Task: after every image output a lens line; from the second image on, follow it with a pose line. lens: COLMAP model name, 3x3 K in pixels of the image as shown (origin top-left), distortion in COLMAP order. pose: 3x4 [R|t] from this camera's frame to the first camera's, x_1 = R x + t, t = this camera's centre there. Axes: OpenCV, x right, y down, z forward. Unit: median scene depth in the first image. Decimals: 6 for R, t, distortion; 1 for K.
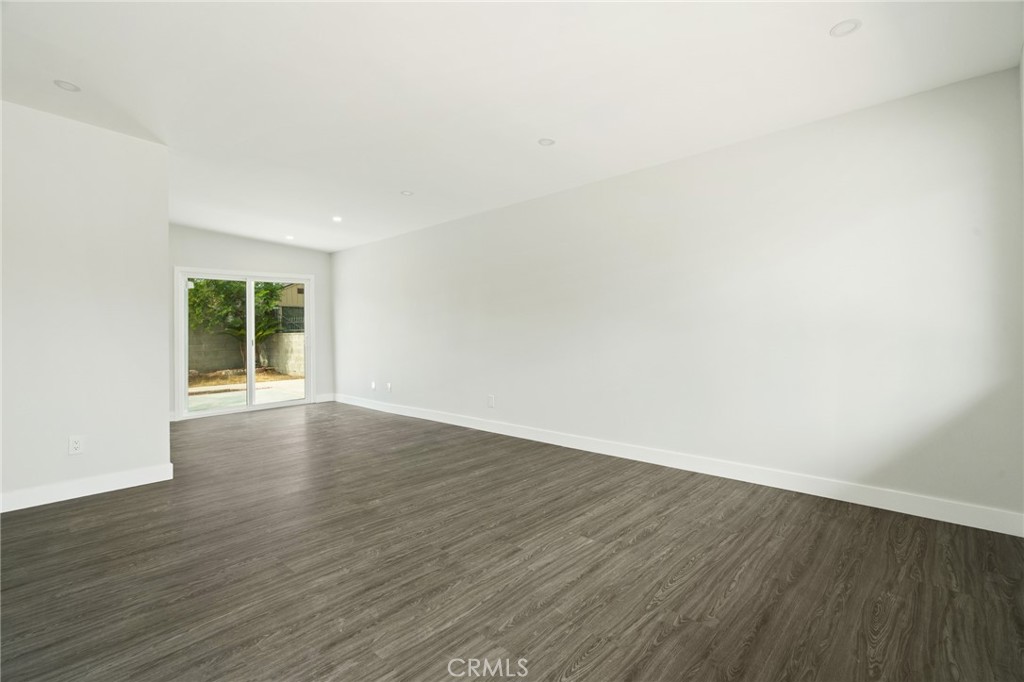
lens RADIAL K [[494.1, 0, 512.9], [0, 494.1, 337.8], [0, 0, 1]] dist [-0.003405, 0.001275]
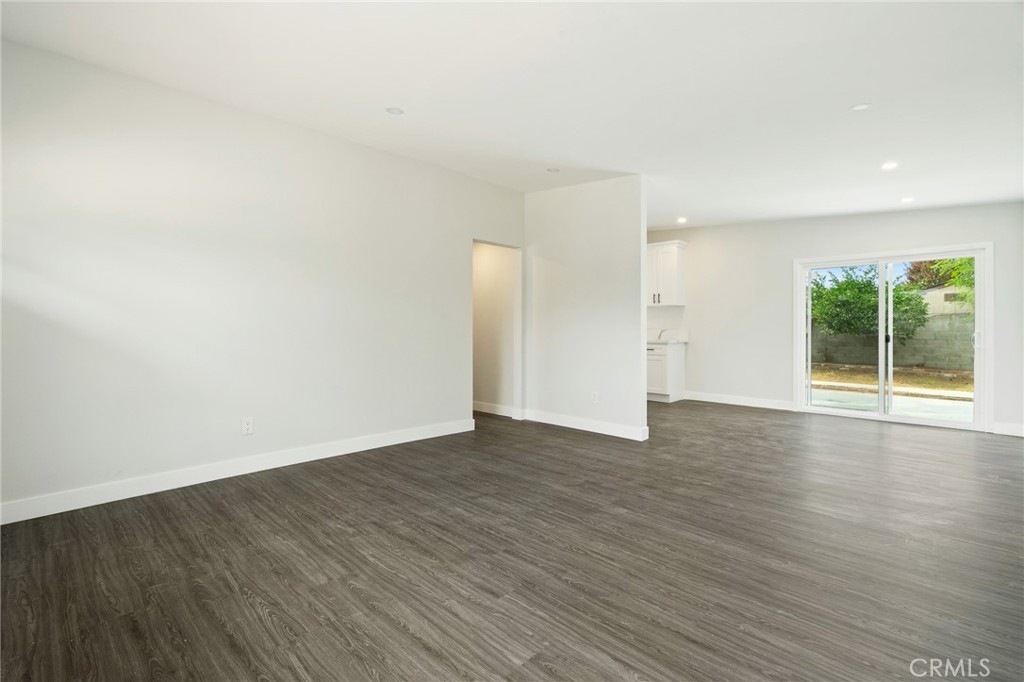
lens RADIAL K [[494.1, 0, 513.1], [0, 494.1, 332.2], [0, 0, 1]] dist [-0.003405, 0.001275]
pose [[-0.067136, 0.027953, -0.997352, 0.856980], [-0.018725, 0.999396, 0.029271, -0.030307], [0.997568, 0.020641, -0.066572, 1.135466]]
